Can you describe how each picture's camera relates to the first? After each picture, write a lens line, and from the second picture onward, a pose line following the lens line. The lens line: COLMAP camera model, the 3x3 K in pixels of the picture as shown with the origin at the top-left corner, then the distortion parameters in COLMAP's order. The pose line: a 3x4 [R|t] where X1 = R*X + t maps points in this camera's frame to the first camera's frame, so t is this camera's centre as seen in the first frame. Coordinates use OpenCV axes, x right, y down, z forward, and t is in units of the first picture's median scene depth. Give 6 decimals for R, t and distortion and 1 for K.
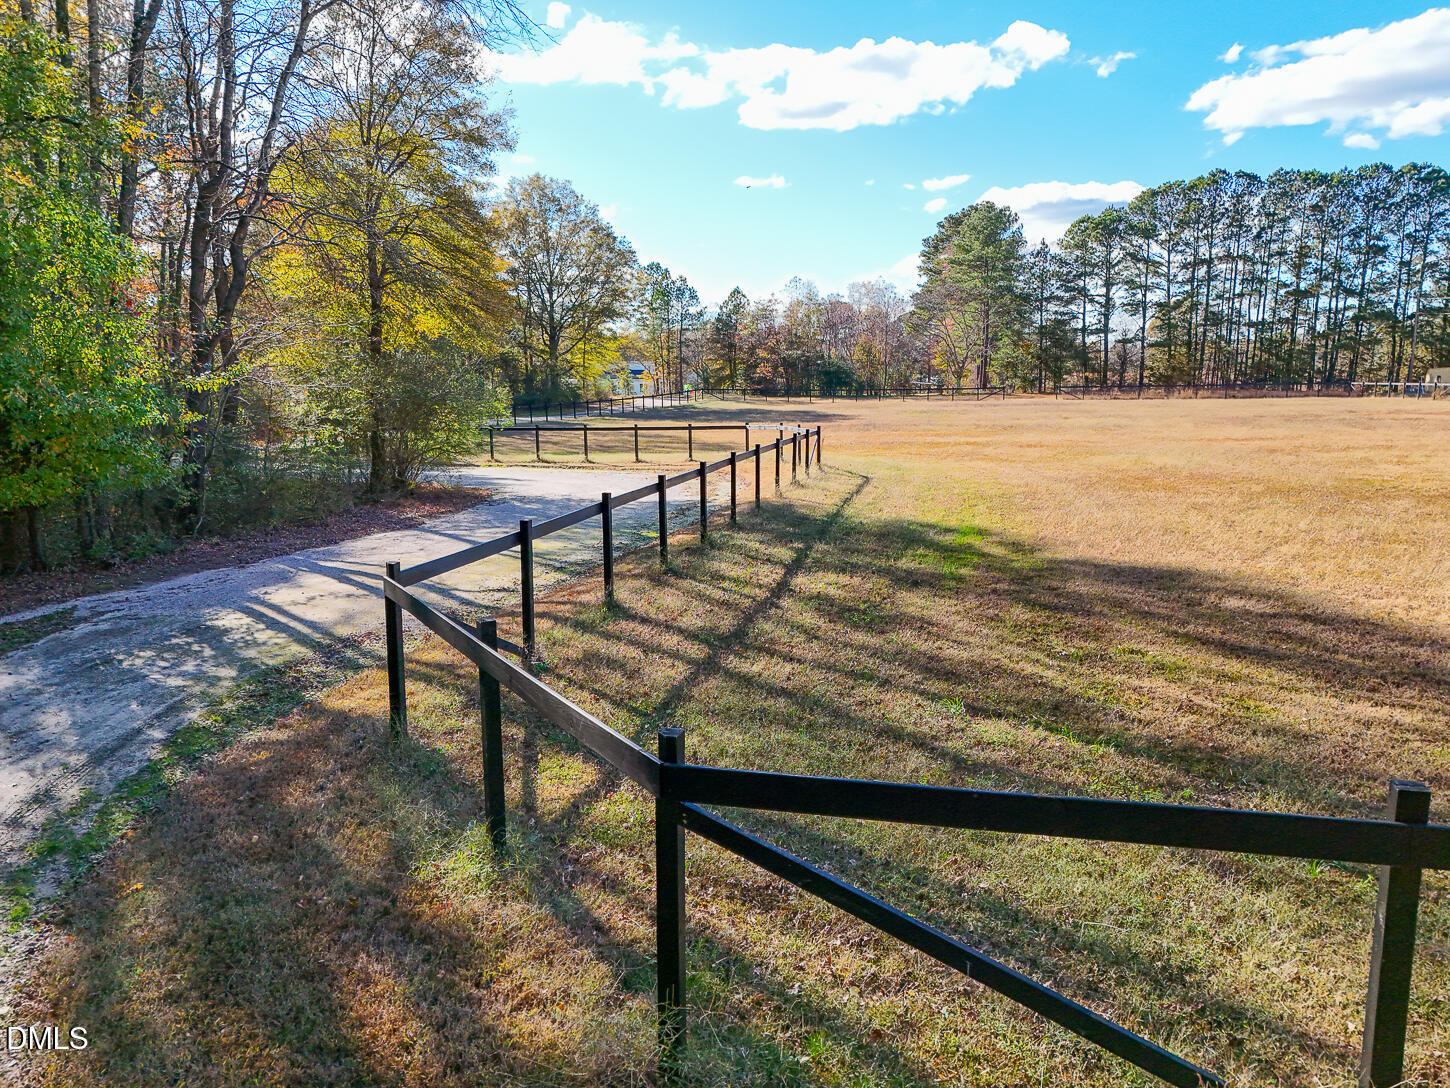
lens RADIAL K [[1055.3, 0, 726.3], [0, 1055.3, 538.0], [0, 0, 1]] dist [0.067591, -0.047826]
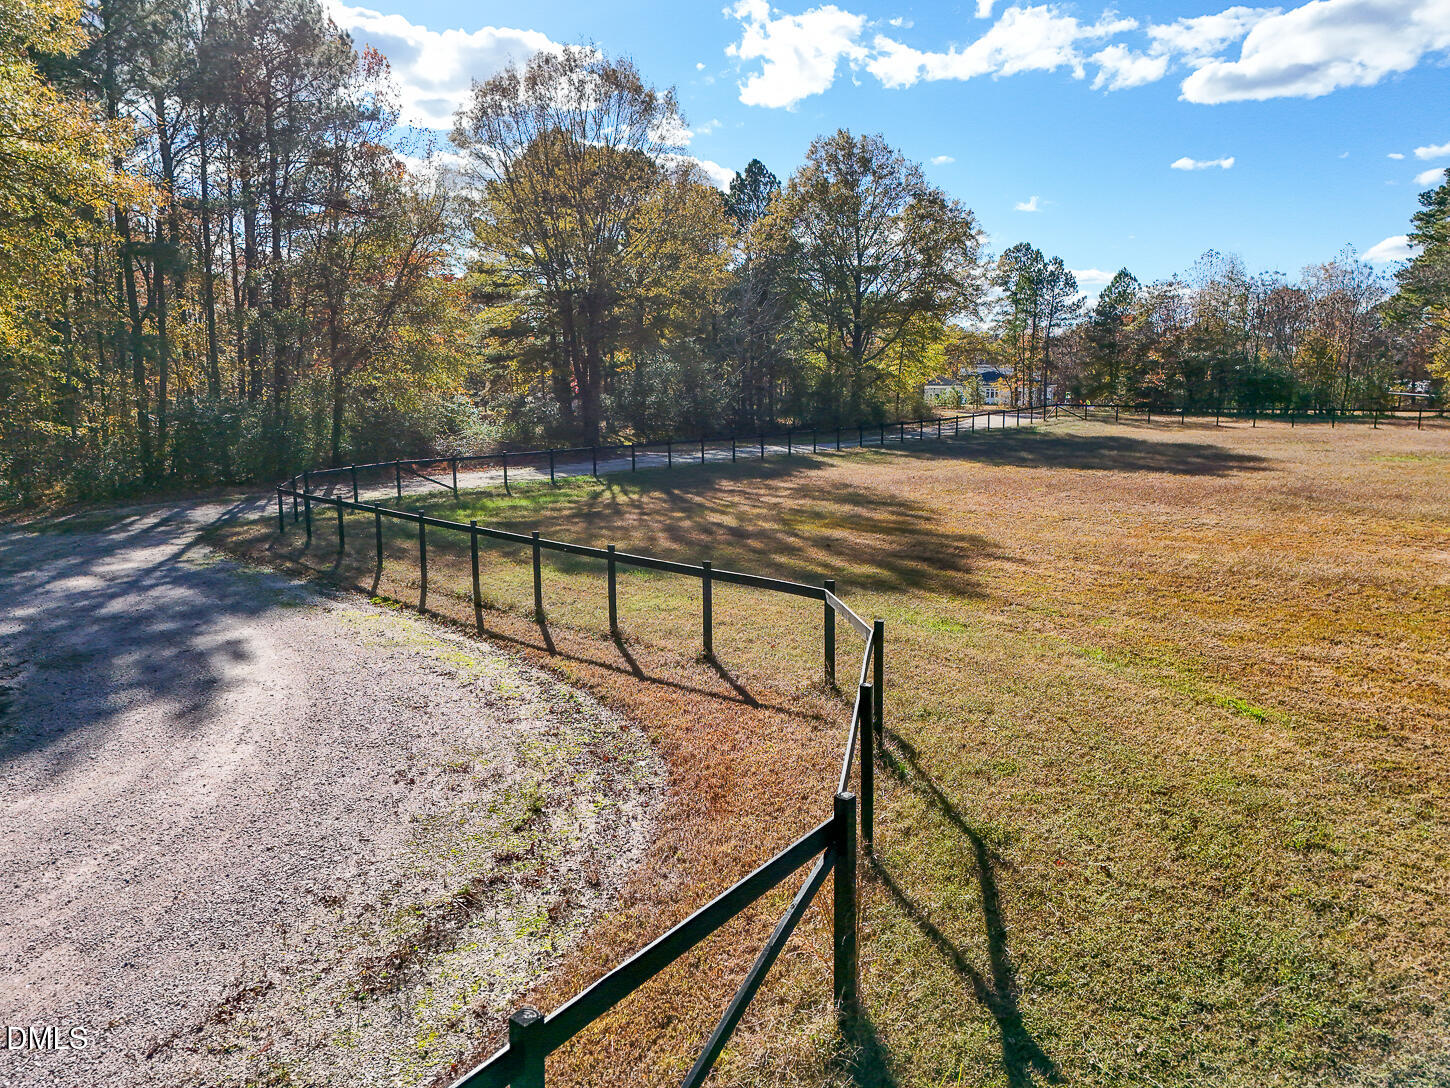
lens RADIAL K [[1055.3, 0, 726.3], [0, 1055.3, 538.0], [0, 0, 1]] dist [0.067591, -0.047826]
pose [[0.931498, 0.061175, -0.358565, 0.023155], [-0.061196, 0.998062, 0.011301, -0.028410], [0.358561, 0.011416, 0.933436, 0.150570]]
